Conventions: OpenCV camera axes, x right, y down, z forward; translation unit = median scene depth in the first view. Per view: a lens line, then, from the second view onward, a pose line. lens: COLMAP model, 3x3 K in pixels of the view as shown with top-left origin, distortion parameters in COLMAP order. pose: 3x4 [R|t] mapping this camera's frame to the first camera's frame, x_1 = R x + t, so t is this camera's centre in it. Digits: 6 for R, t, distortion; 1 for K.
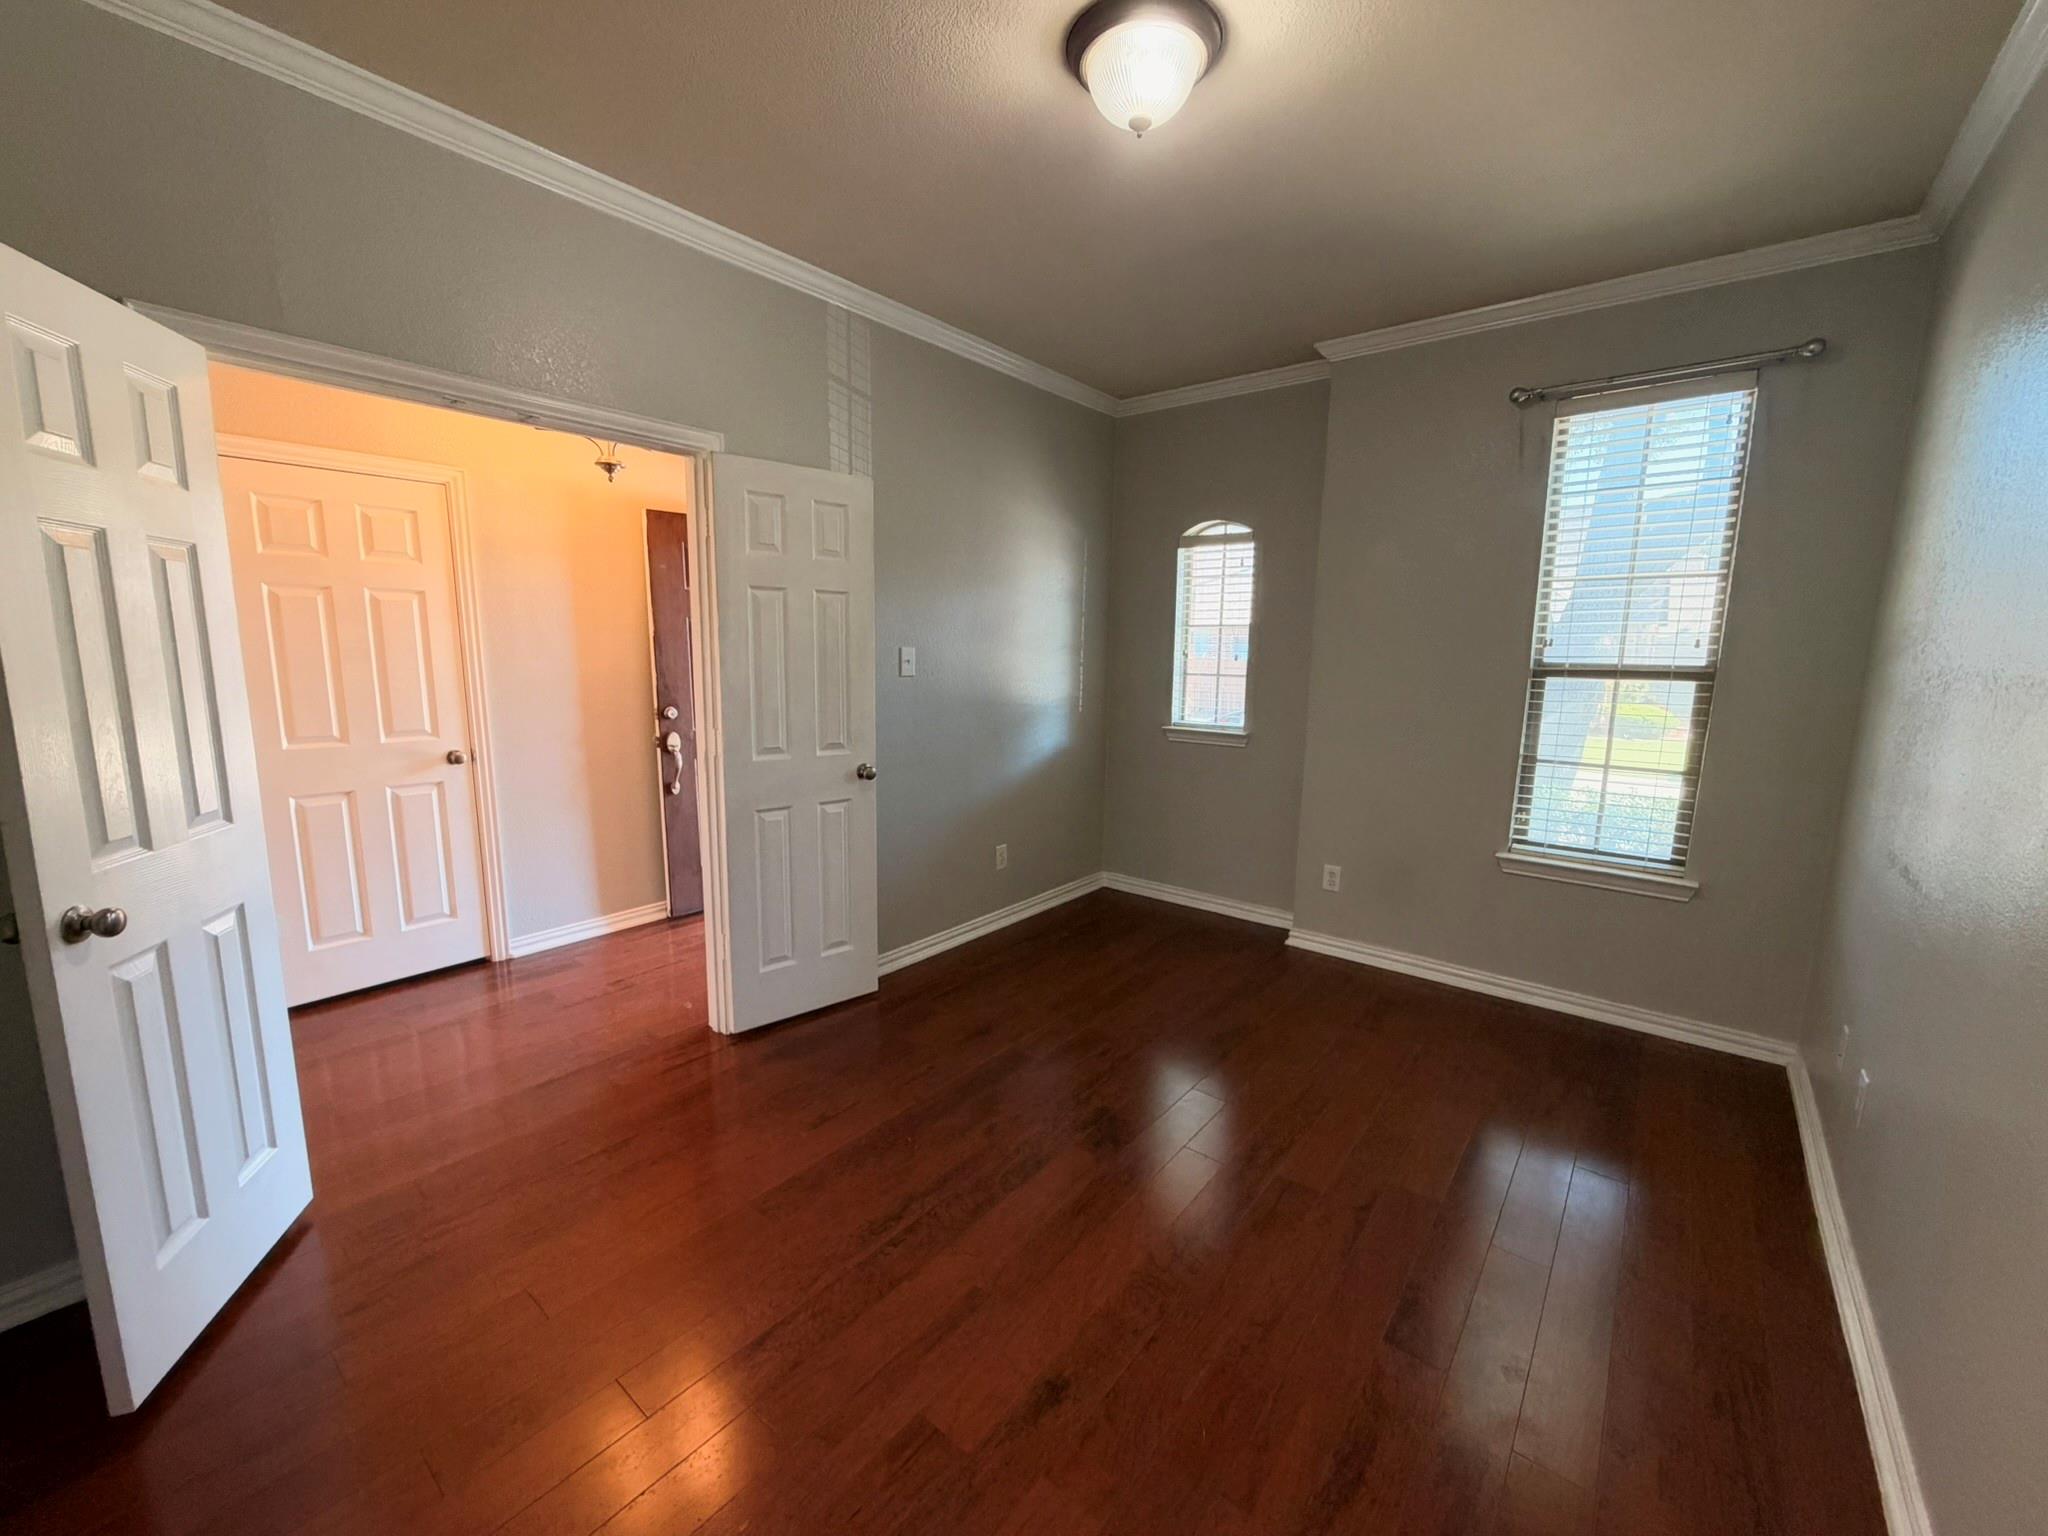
lens RADIAL K [[817.2, 0, 1019.0], [0, 817.2, 771.1], [0, 0, 1]] dist [0.000394, 0.000246]
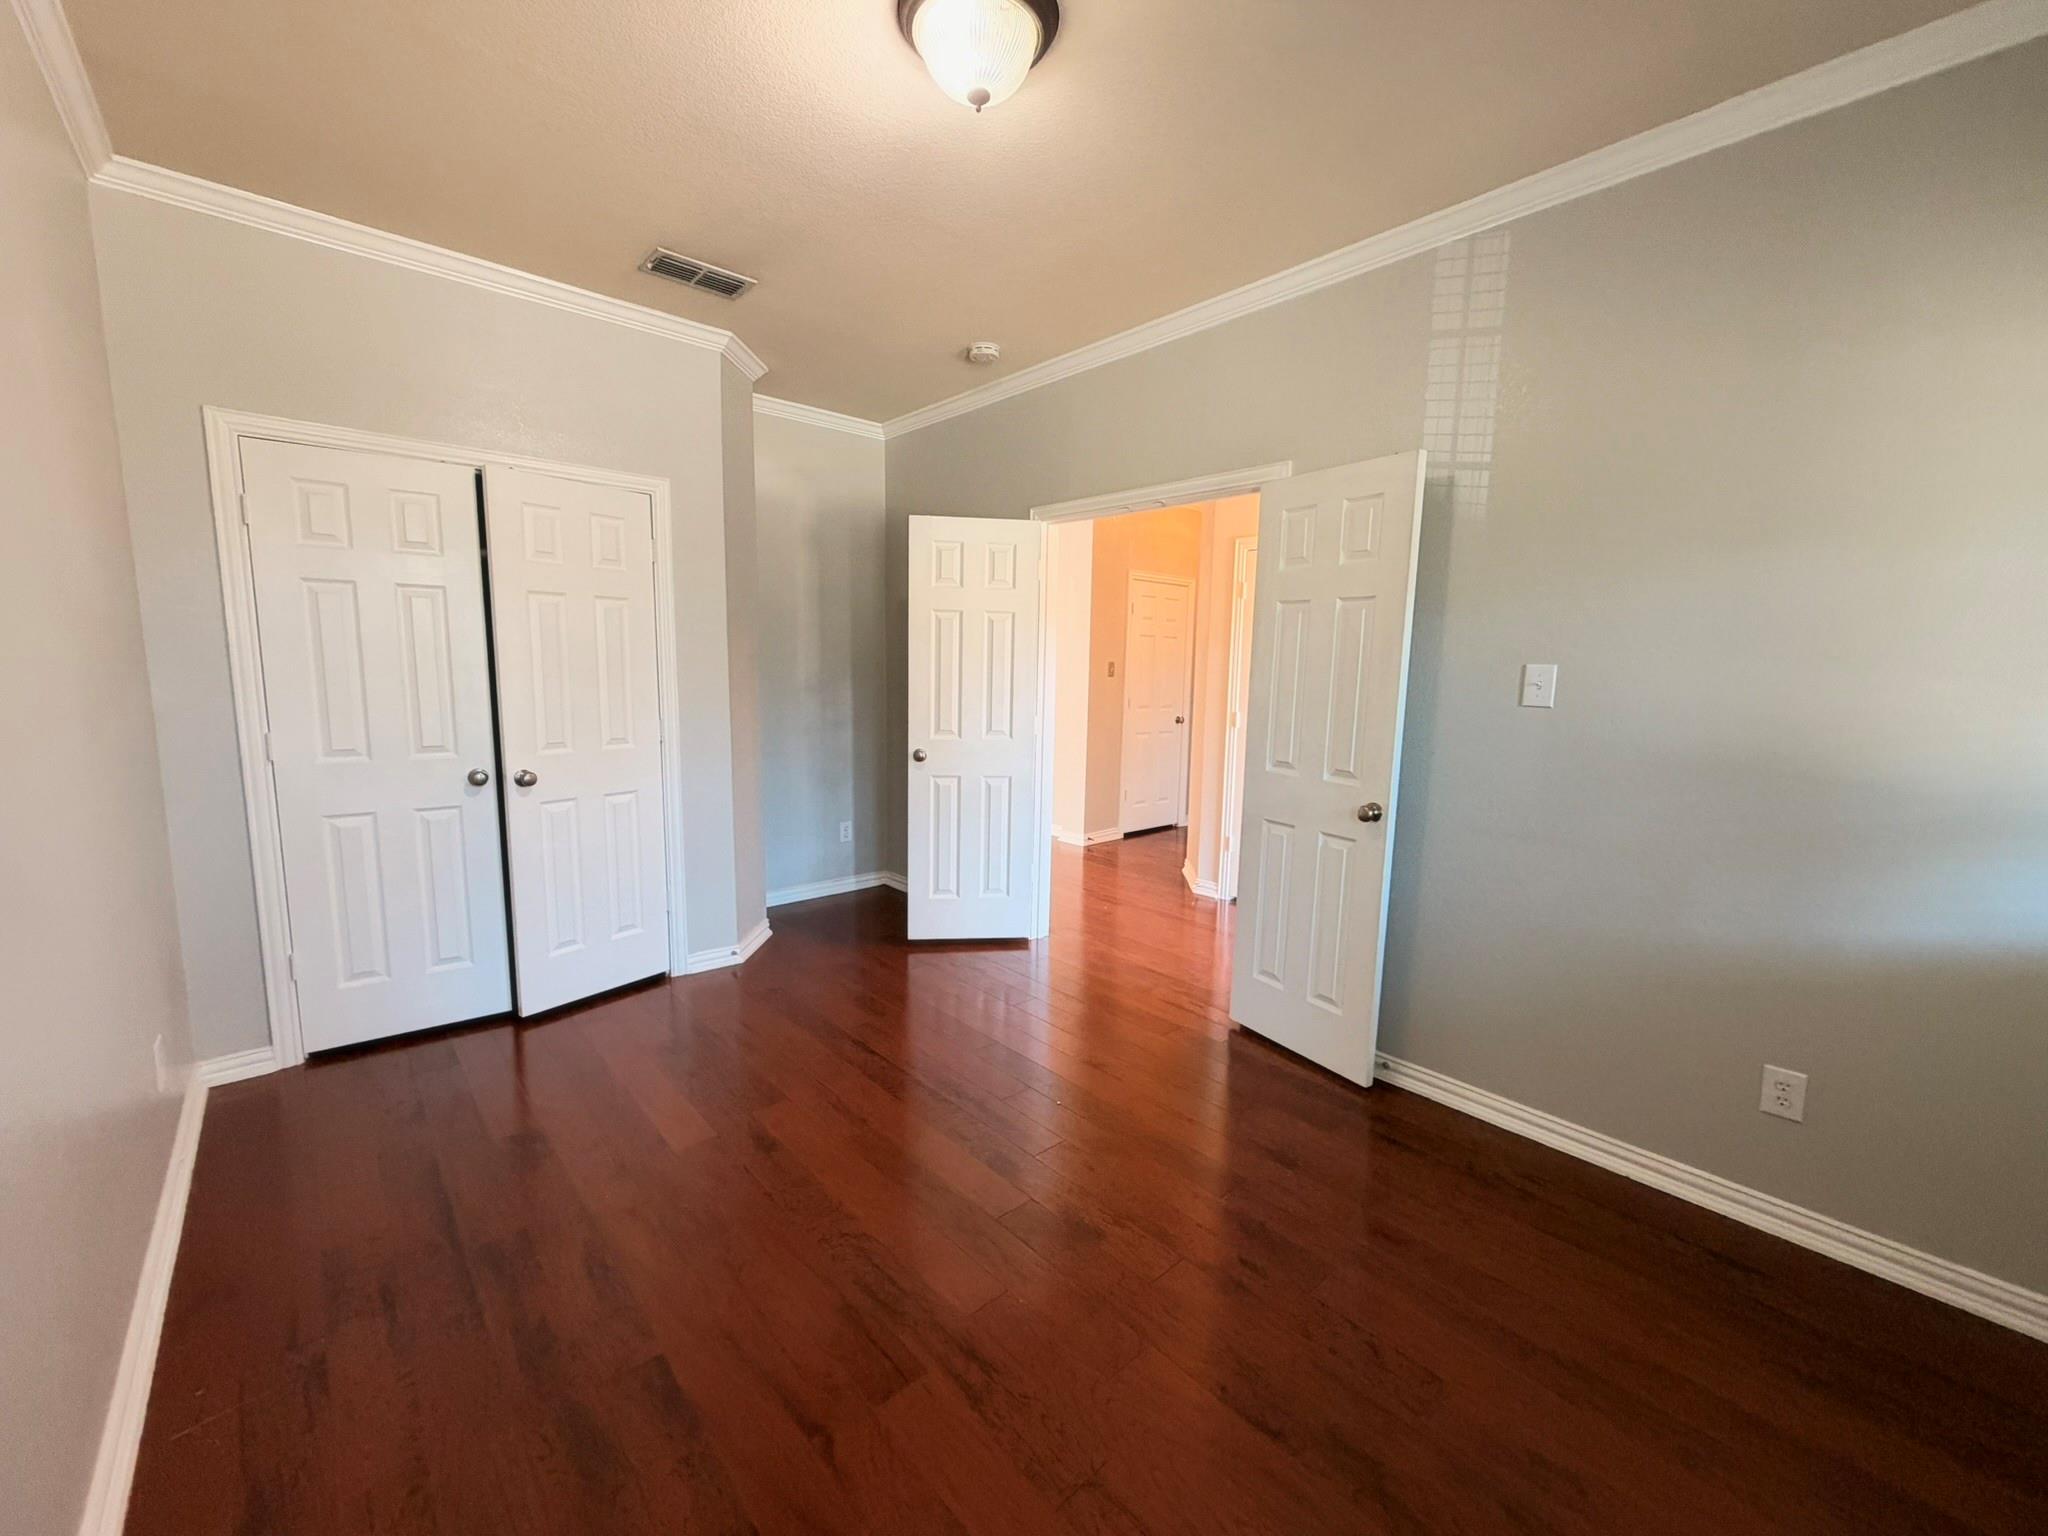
lens RADIAL K [[817.2, 0, 1019.0], [0, 817.2, 771.1], [0, 0, 1]] dist [0.000394, 0.000246]
pose [[-0.164310, 0.114269, -0.979768, 0.687454], [-0.176535, 0.973825, 0.143181, -0.097149], [0.970483, 0.196489, -0.139837, 0.782520]]
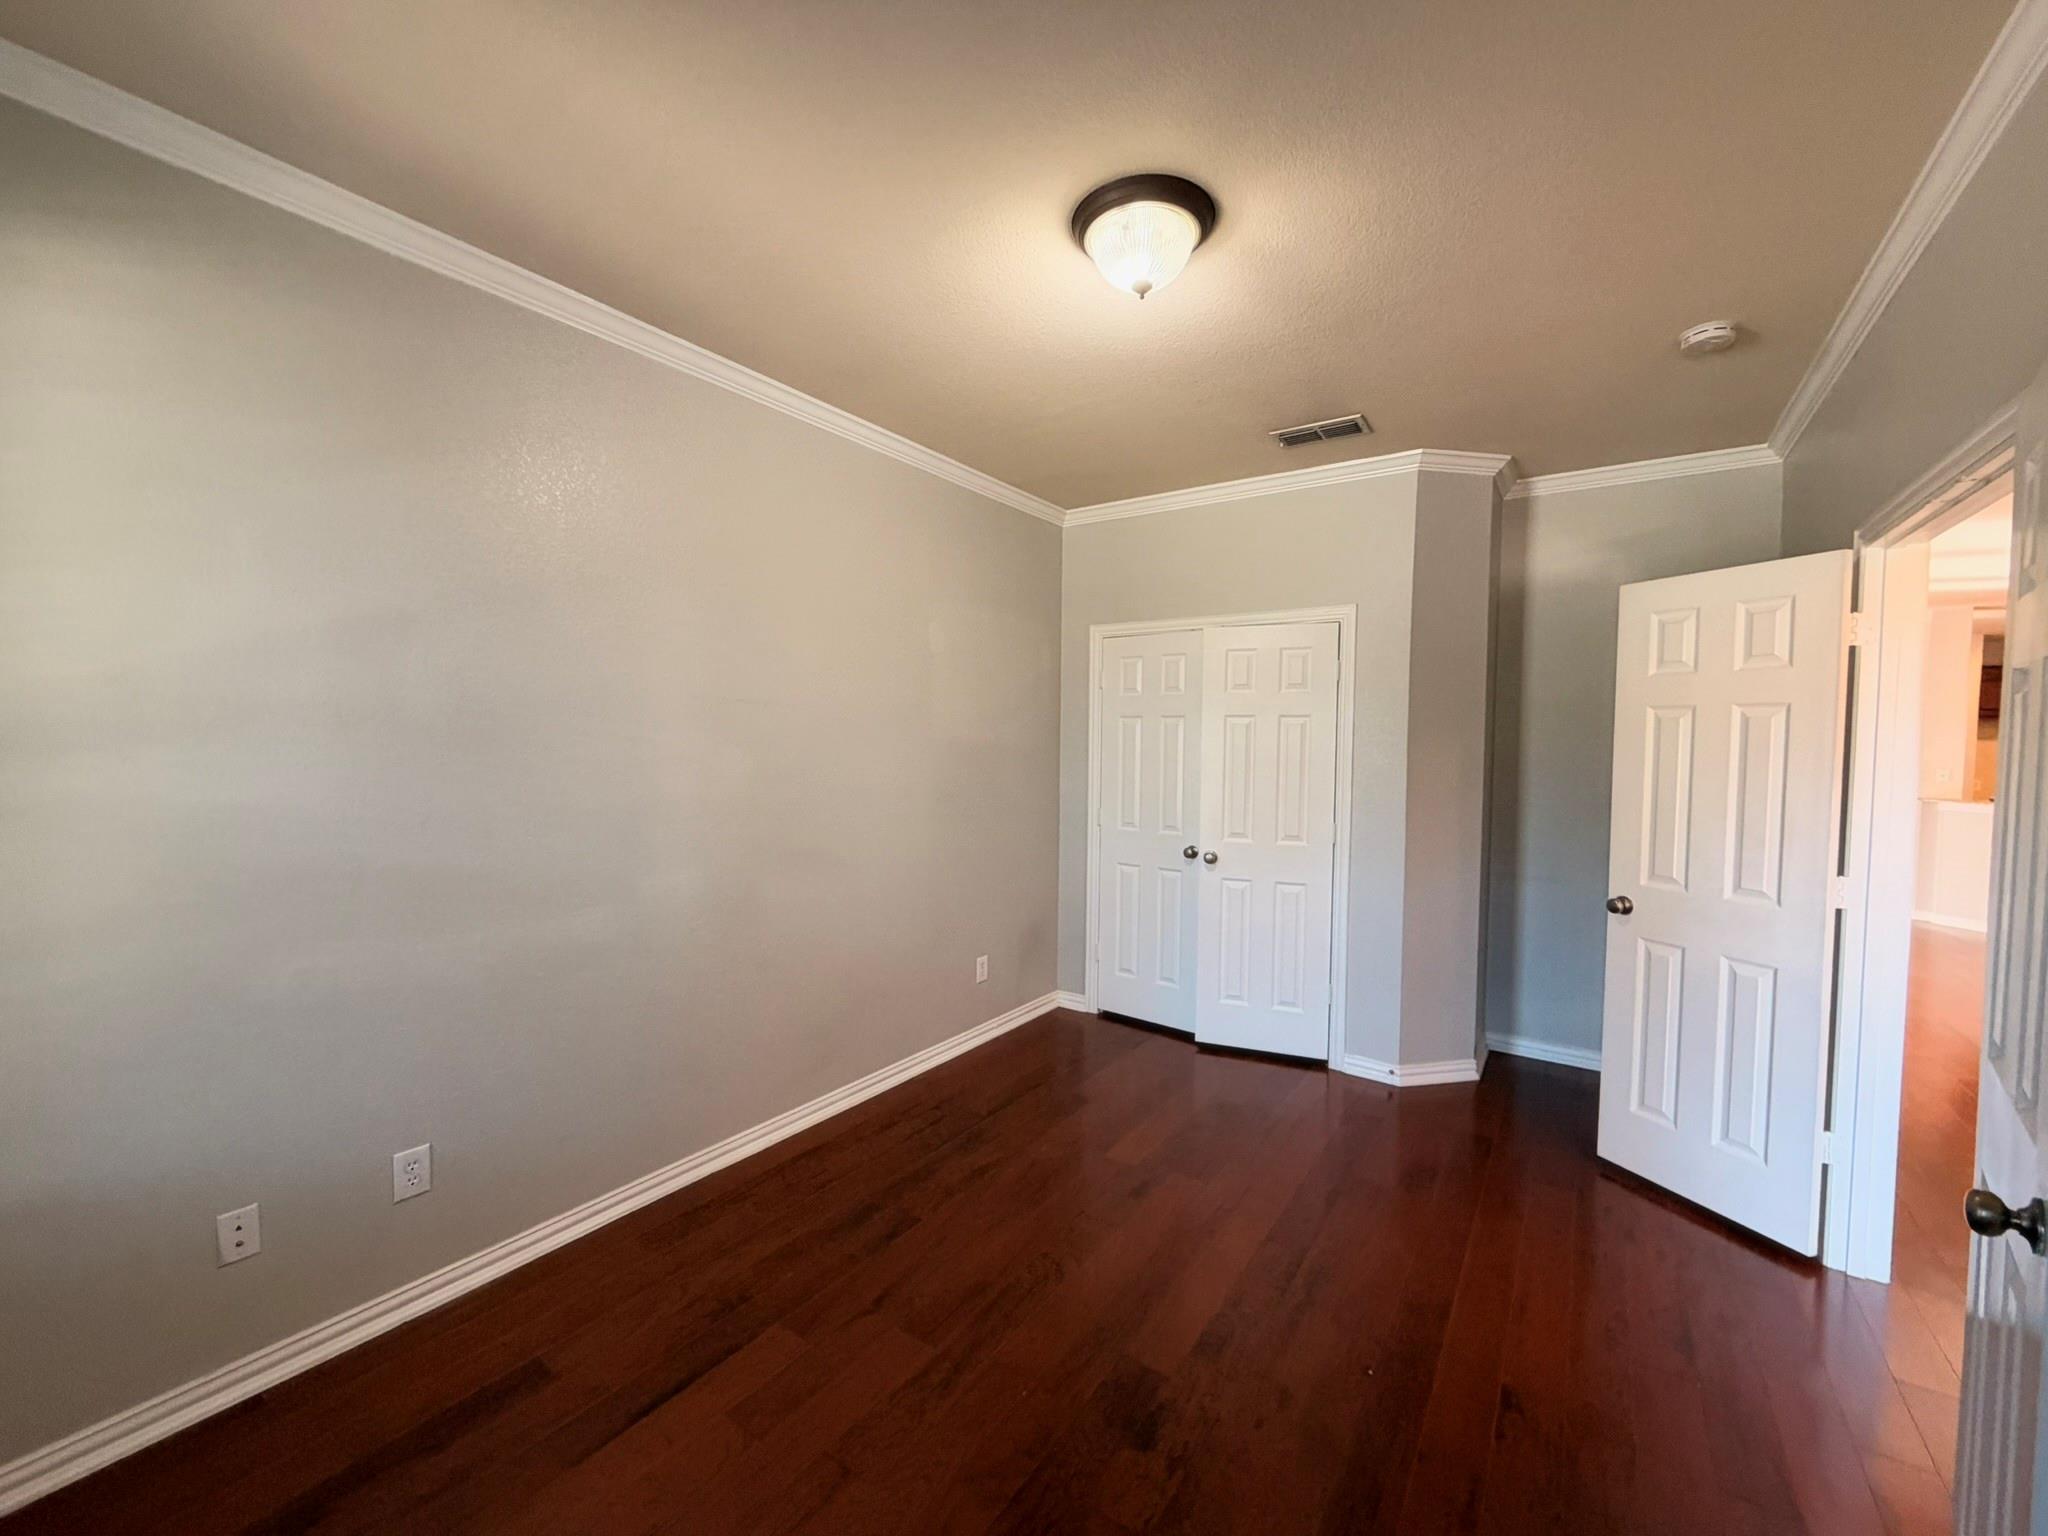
lens RADIAL K [[817.2, 0, 1019.0], [0, 817.2, 771.1], [0, 0, 1]] dist [0.000394, 0.000246]
pose [[-0.997643, -0.022189, -0.064937, 0.217046], [-0.034608, 0.979814, 0.196895, -0.216206], [0.059257, 0.198678, -0.978272, 1.273675]]
